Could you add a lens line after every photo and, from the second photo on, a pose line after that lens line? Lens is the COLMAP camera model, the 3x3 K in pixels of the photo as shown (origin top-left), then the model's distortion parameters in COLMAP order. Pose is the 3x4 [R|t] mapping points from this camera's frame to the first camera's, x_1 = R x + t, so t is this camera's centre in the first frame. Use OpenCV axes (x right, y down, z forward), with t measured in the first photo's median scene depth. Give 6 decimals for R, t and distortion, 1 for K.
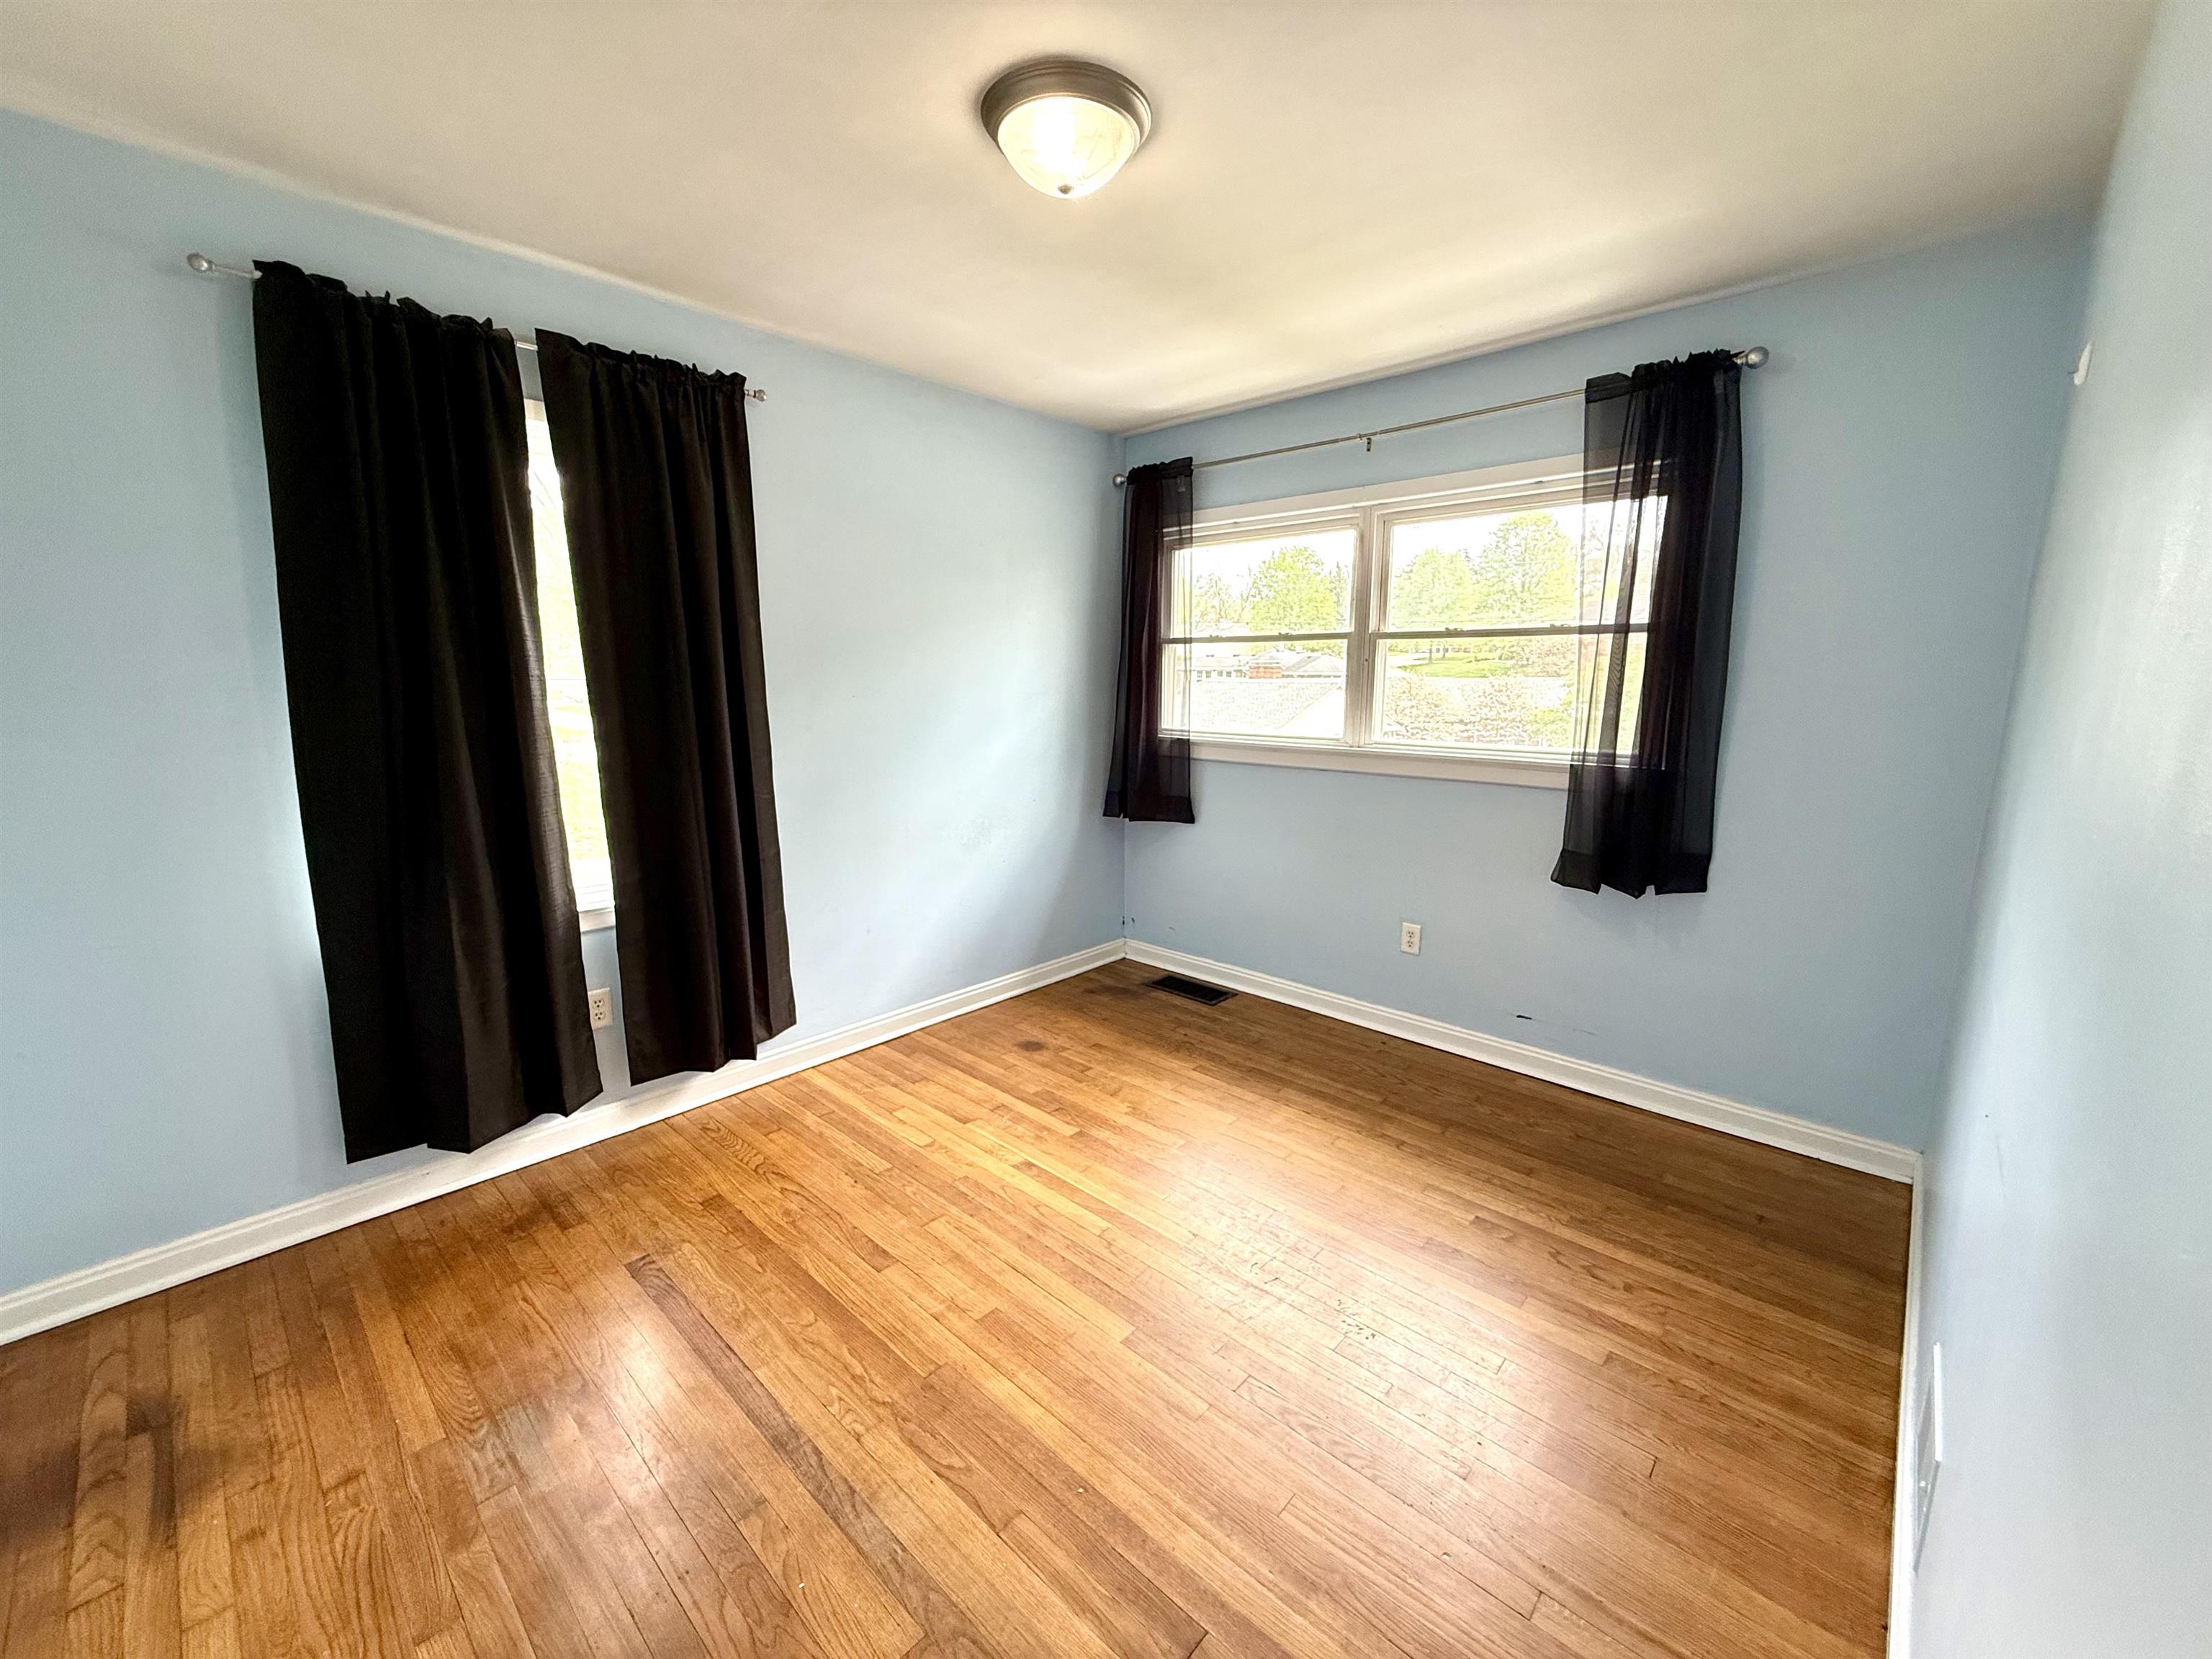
lens RADIAL K [[878.7, 0, 1104.6], [0, 878.7, 828.4], [0, 0, 1]] dist [0.000694, -0.000128]
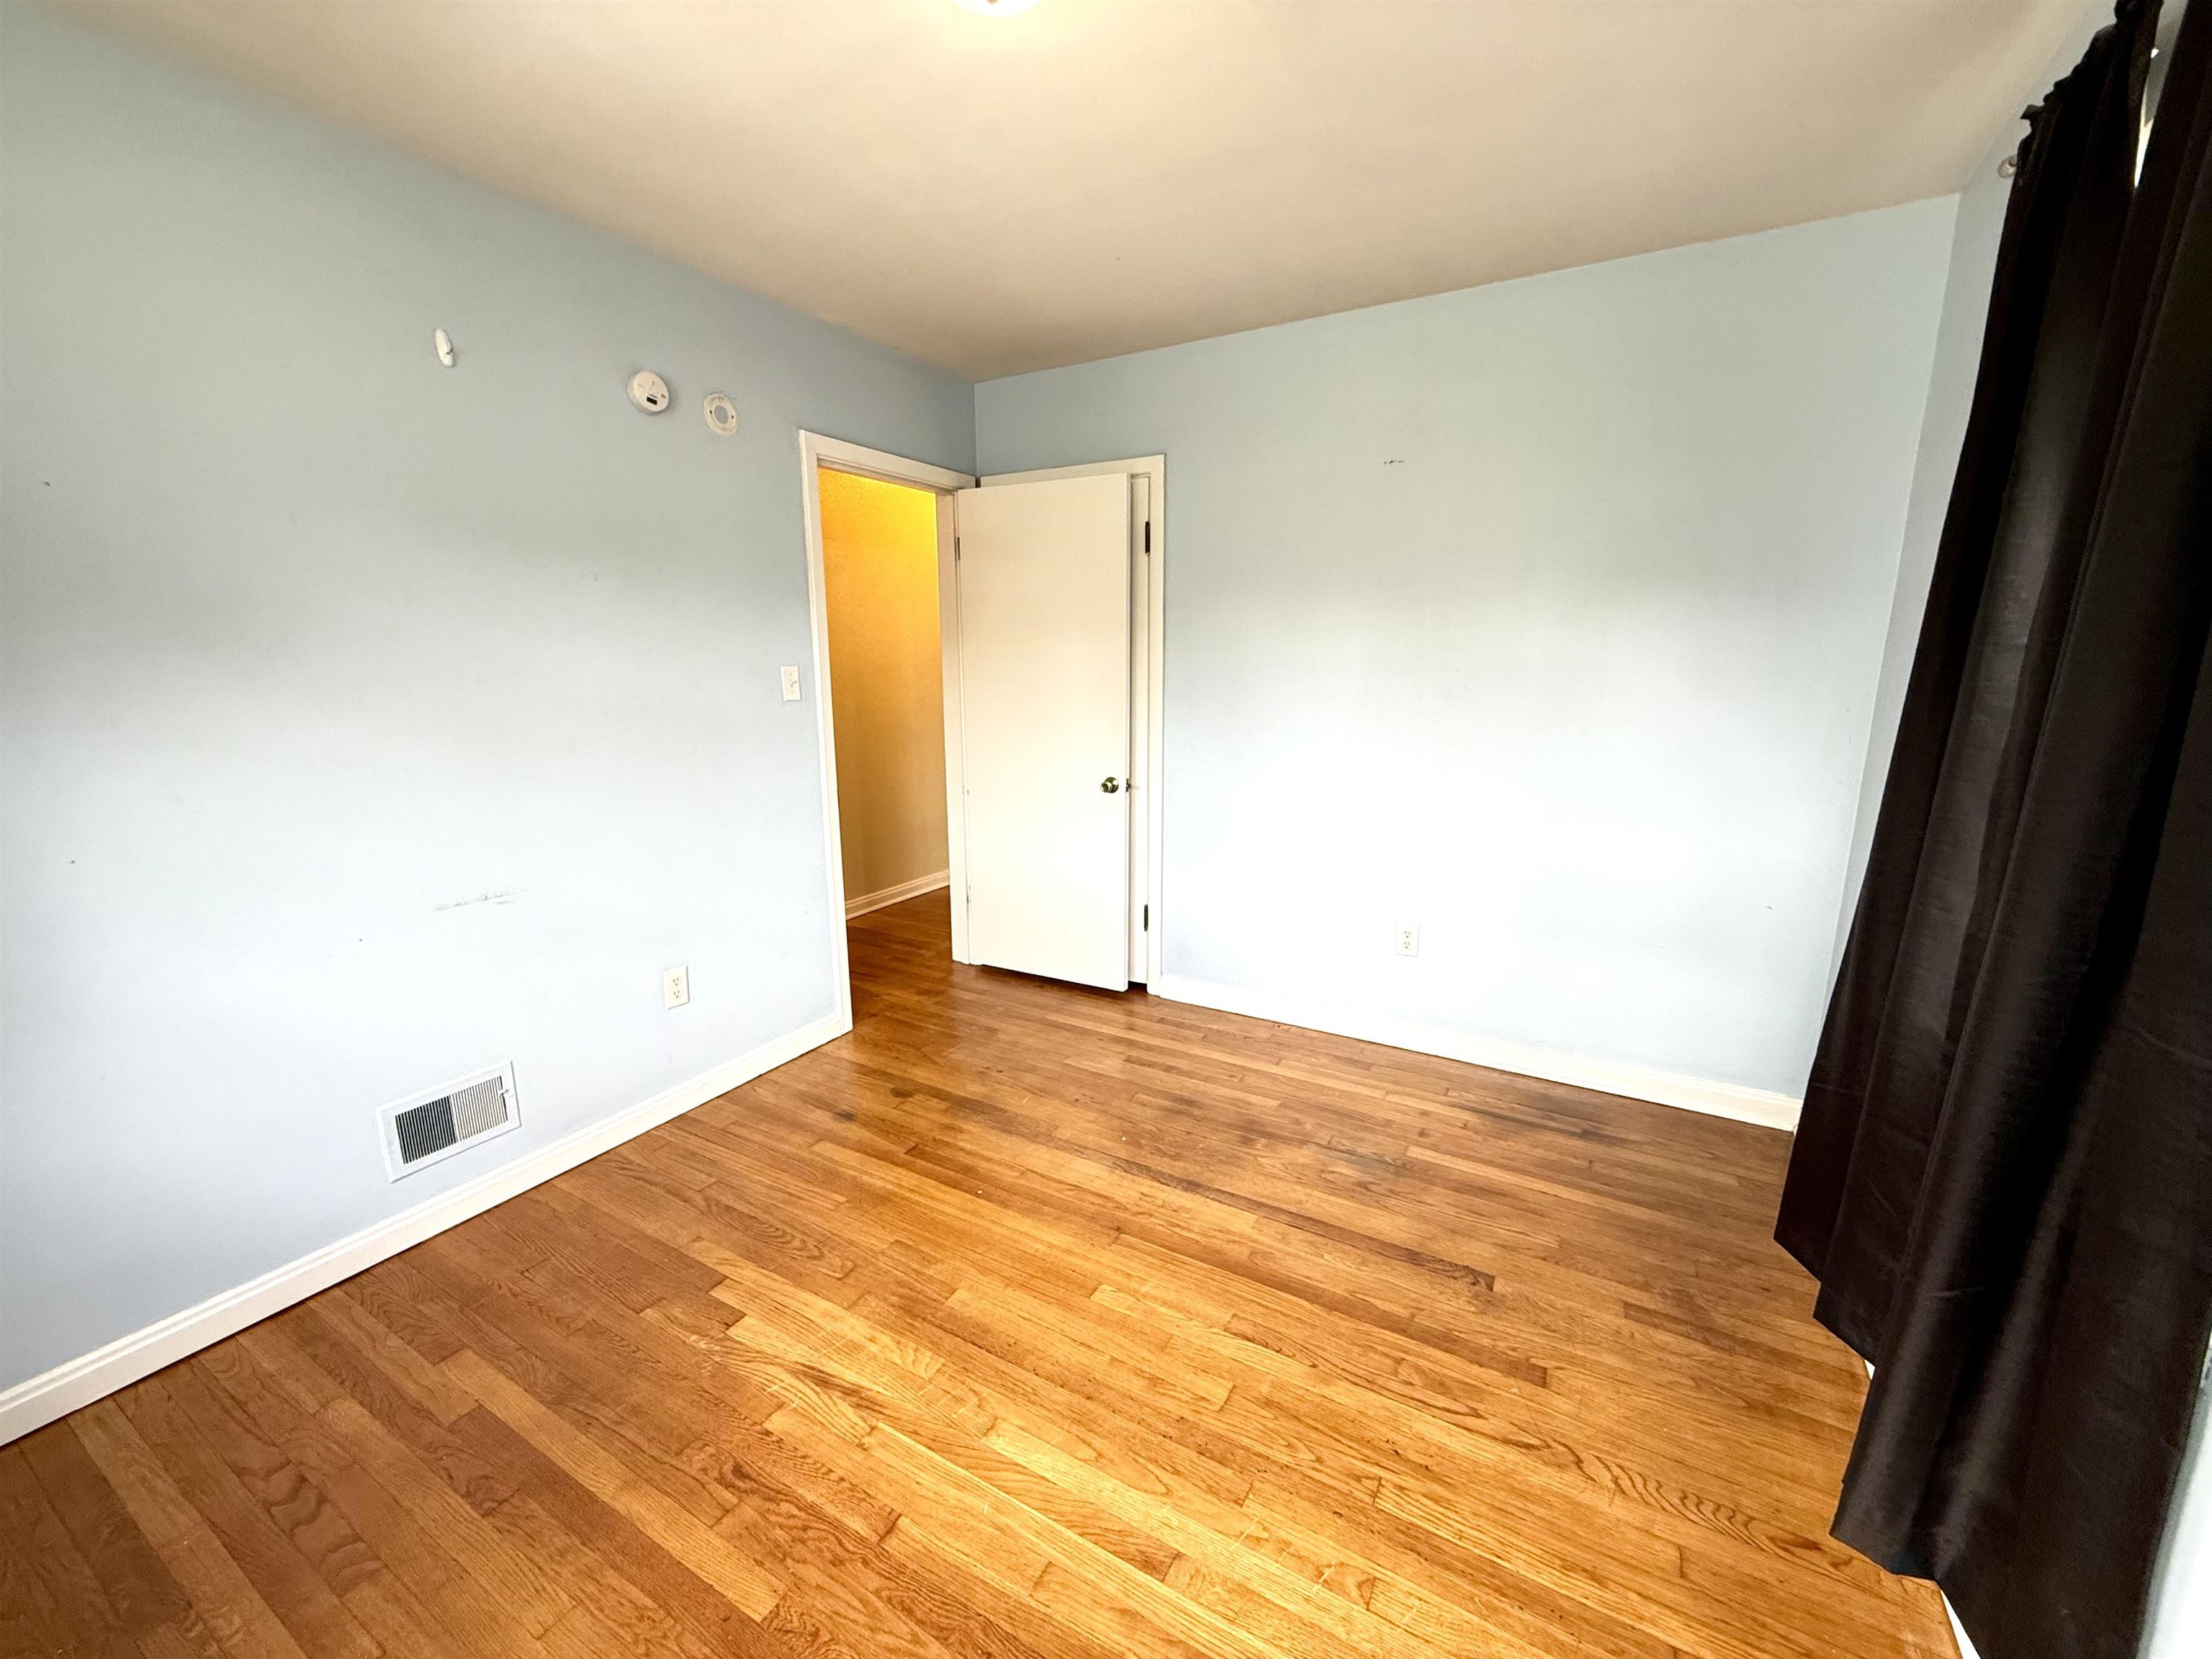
lens RADIAL K [[878.7, 0, 1104.6], [0, 878.7, 828.4], [0, 0, 1]] dist [0.000694, -0.000128]
pose [[-0.975723, 0.042657, -0.214812, 0.046363], [-0.037420, 0.933953, 0.355432, -0.282179], [0.215786, 0.354842, -0.909683, 1.665101]]
